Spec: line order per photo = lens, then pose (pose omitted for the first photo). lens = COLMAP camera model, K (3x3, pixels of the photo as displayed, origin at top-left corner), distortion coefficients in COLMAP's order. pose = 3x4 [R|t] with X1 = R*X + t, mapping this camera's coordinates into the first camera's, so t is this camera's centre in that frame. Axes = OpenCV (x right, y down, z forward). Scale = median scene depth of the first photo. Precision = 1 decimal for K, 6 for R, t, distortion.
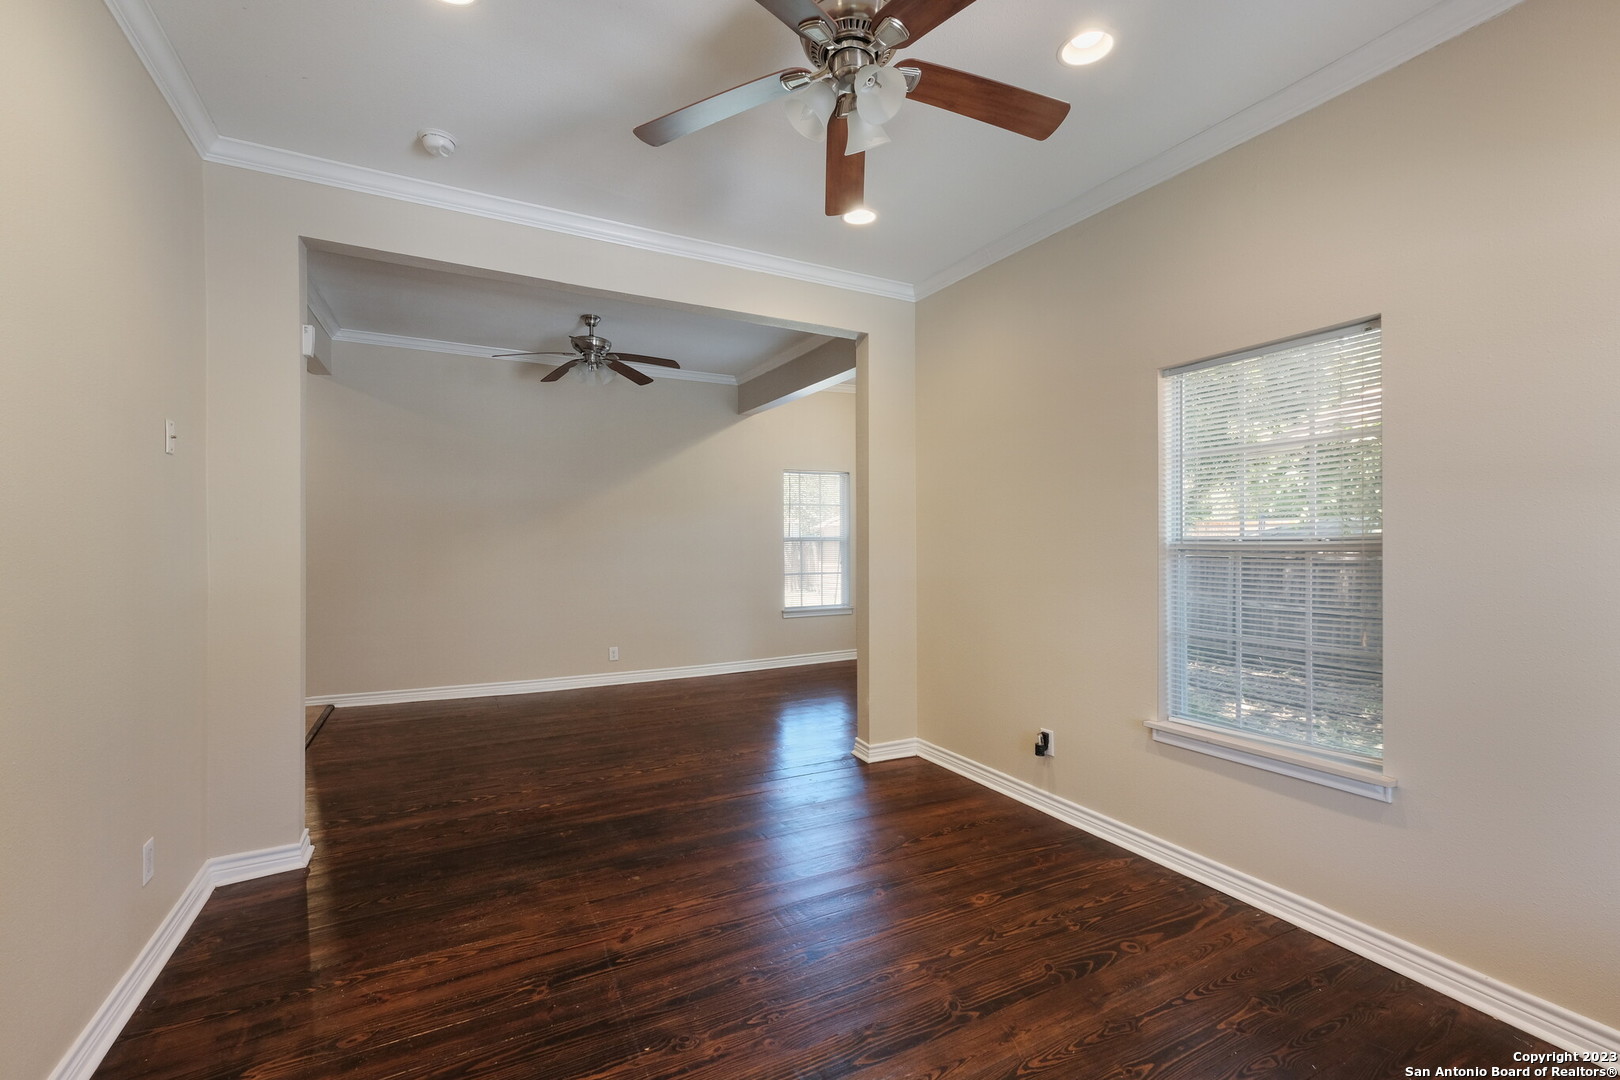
lens RADIAL K [[696.8, 0, 811.7], [0, 696.8, 542.0], [0, 0, 1]] dist [0.007022, 0.001026]
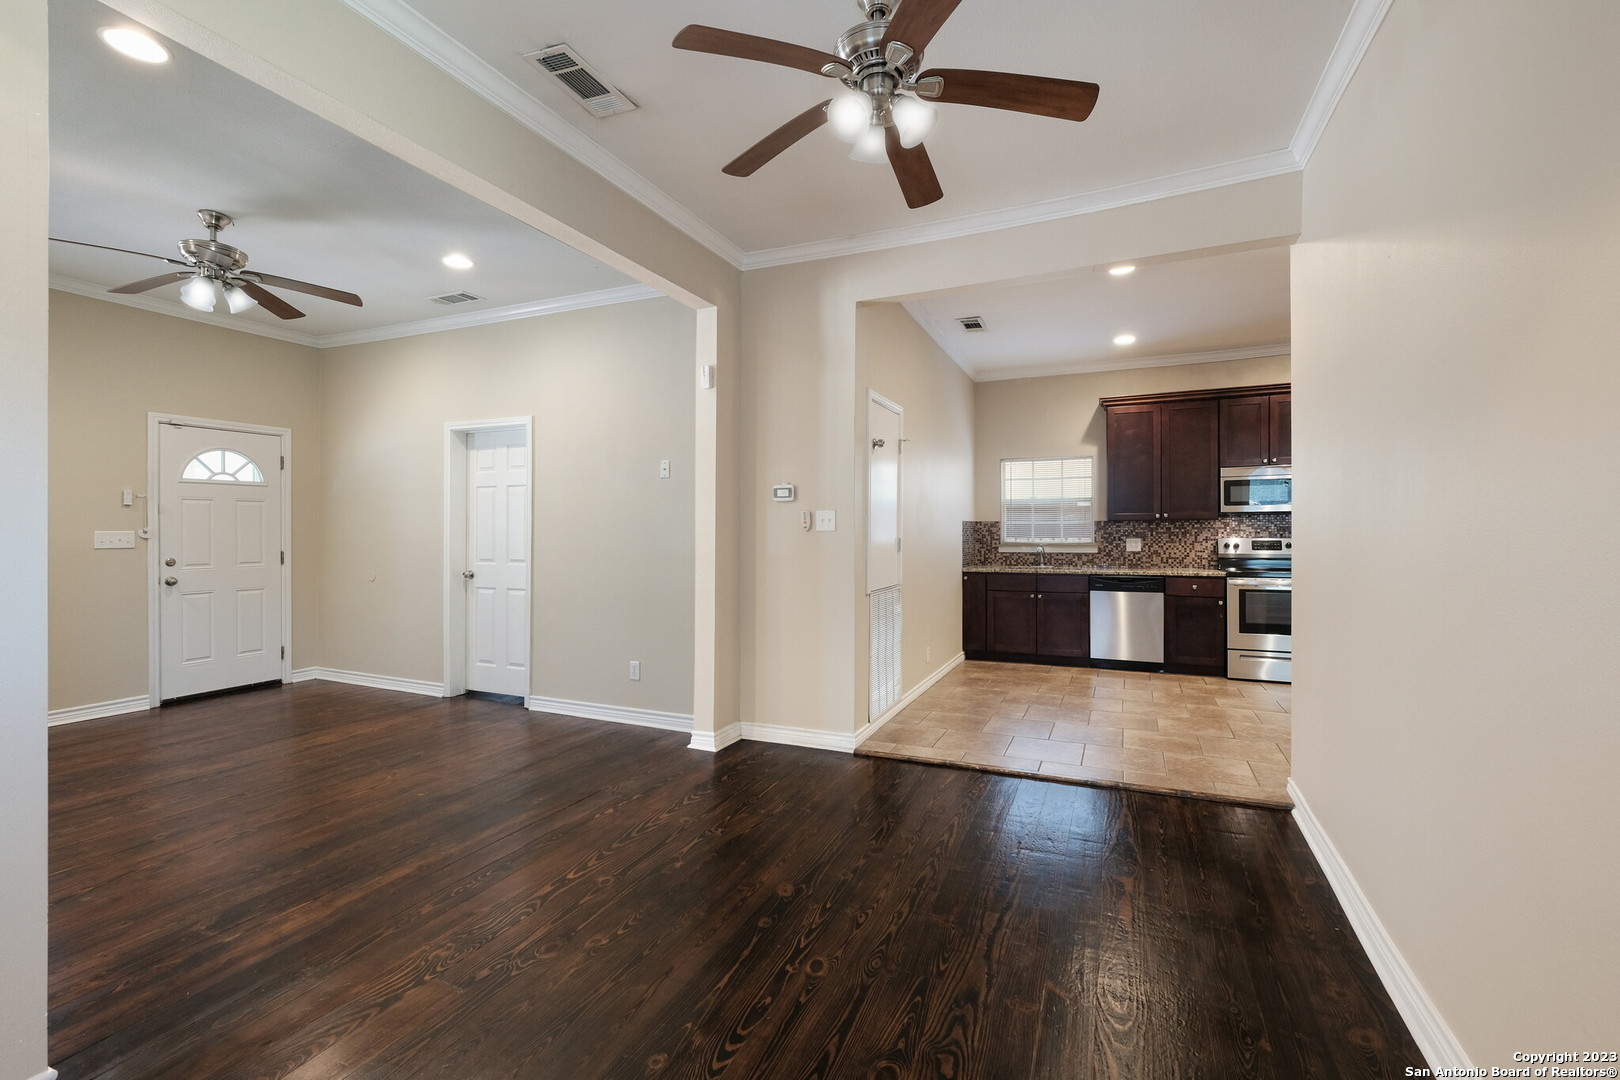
lens RADIAL K [[696.8, 0, 801.9], [0, 696.8, 538.2], [0, 0, 1]] dist [0.007022, 0.001026]
pose [[-0.794796, 0.005846, -0.606848, -0.038279], [-0.002743, 0.999909, 0.013226, 0.010174], [0.606870, 0.012176, -0.794708, 2.500035]]
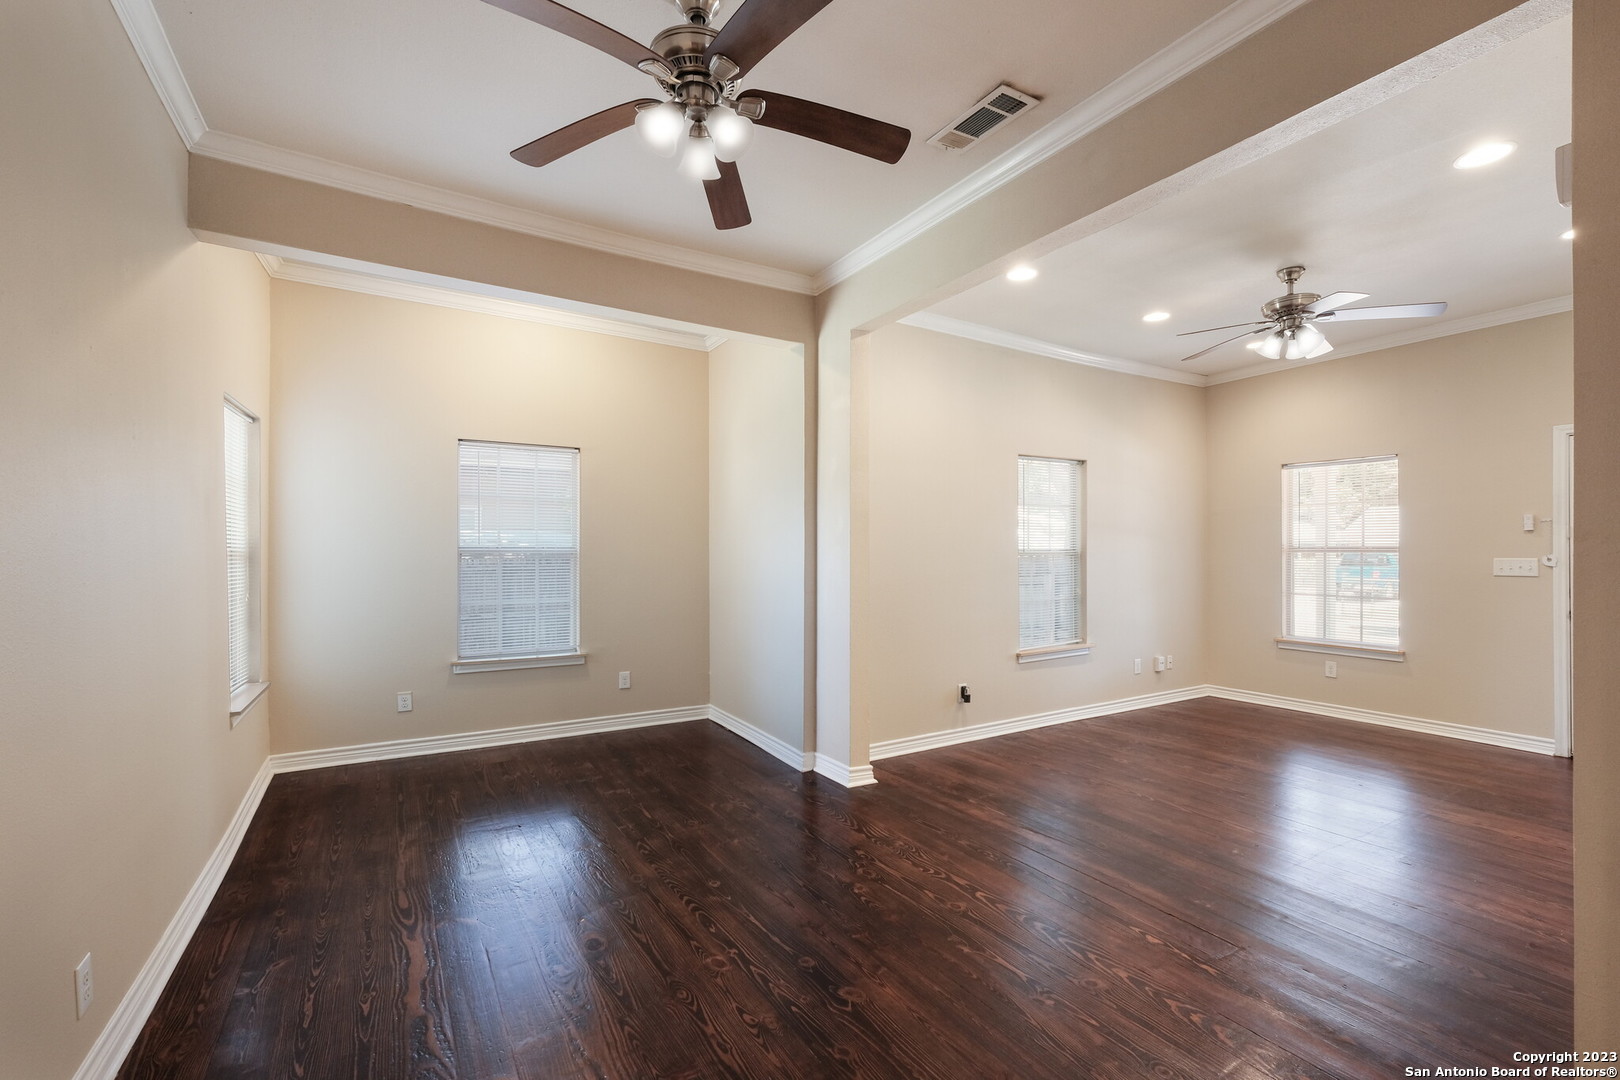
lens RADIAL K [[696.8, 0, 816.5], [0, 696.8, 549.4], [0, 0, 1]] dist [0.007022, 0.001026]
pose [[-0.068358, 0.003056, 0.997656, -1.387259], [0.002885, 0.999992, -0.002865, -0.001635], [-0.997657, 0.002682, -0.068366, 1.828949]]
